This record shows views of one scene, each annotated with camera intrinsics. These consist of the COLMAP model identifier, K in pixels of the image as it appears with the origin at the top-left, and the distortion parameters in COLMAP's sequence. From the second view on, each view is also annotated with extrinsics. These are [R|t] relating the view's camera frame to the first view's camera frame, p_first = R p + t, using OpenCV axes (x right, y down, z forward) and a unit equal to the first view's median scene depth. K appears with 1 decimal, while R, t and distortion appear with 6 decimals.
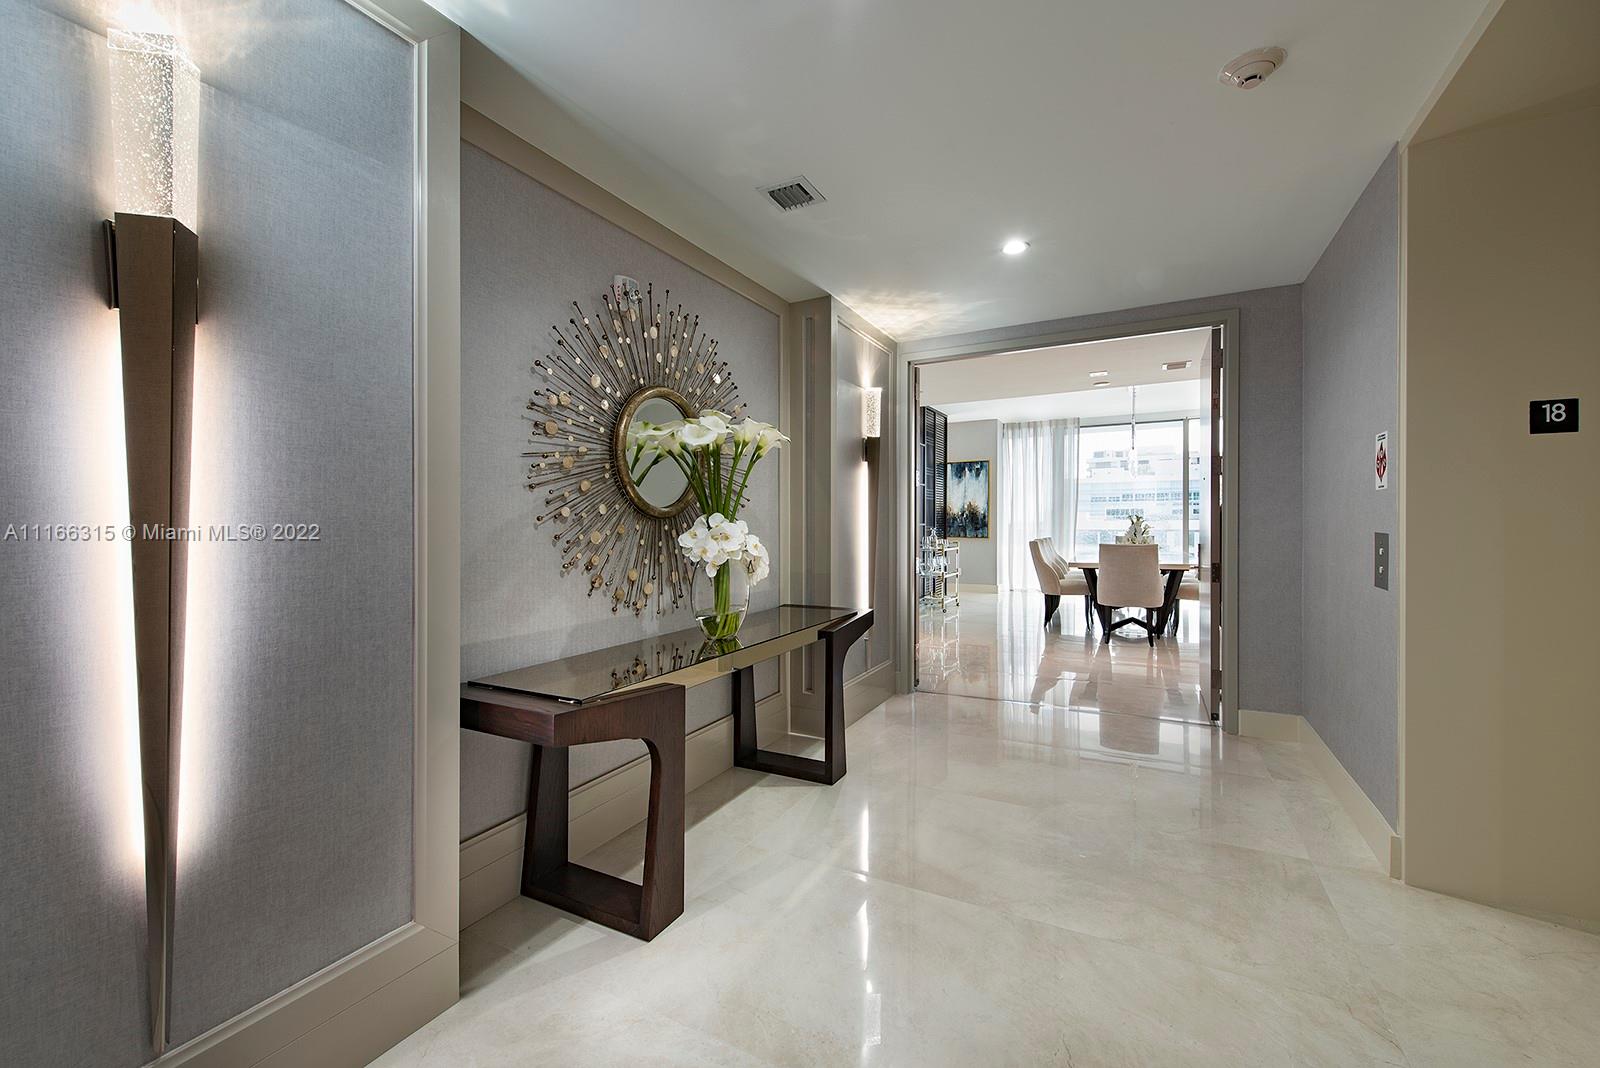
lens RADIAL K [[632.8, 0, 802.6], [0, 632.8, 525.2], [0, 0, 1]] dist [0.006787, -0.000478]
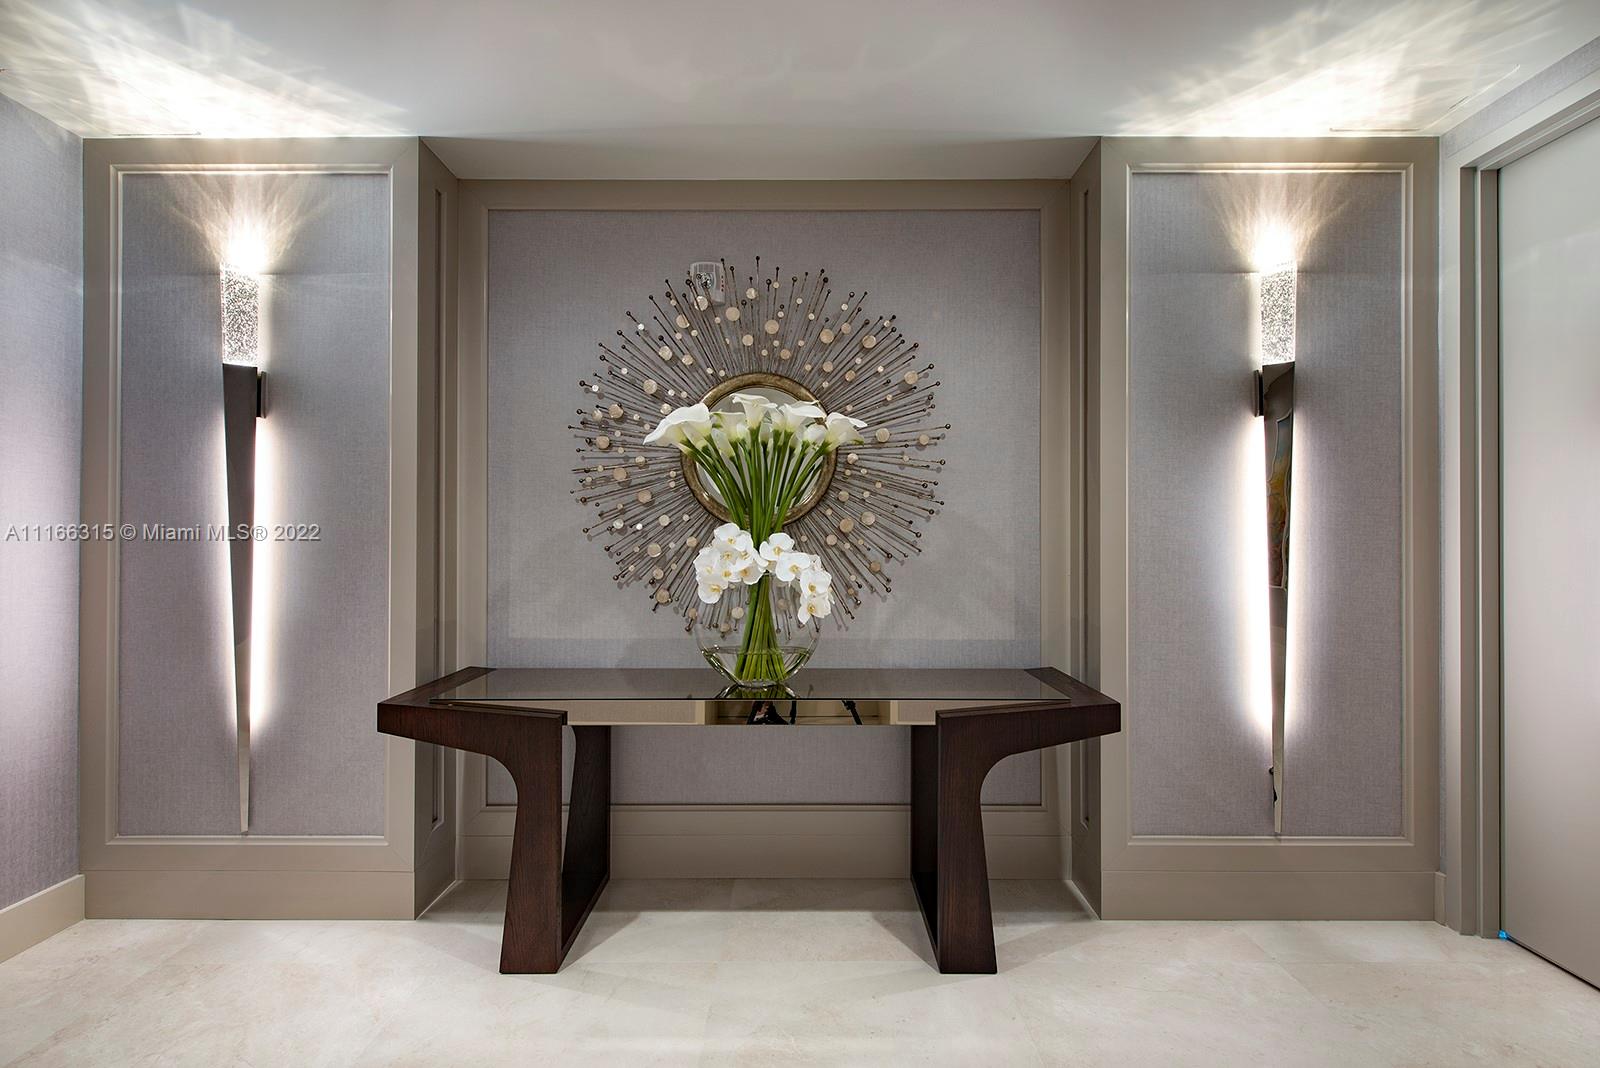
lens RADIAL K [[698.2, 0, 803.4], [0, 698.2, 530.1], [0, 0, 1]] dist [0.009468, -0.000611]
pose [[0.473761, 0.001070, -0.880653, 0.720341], [-0.007654, 0.999966, -0.002903, -0.009900], [0.880620, 0.008116, 0.473754, 0.712254]]
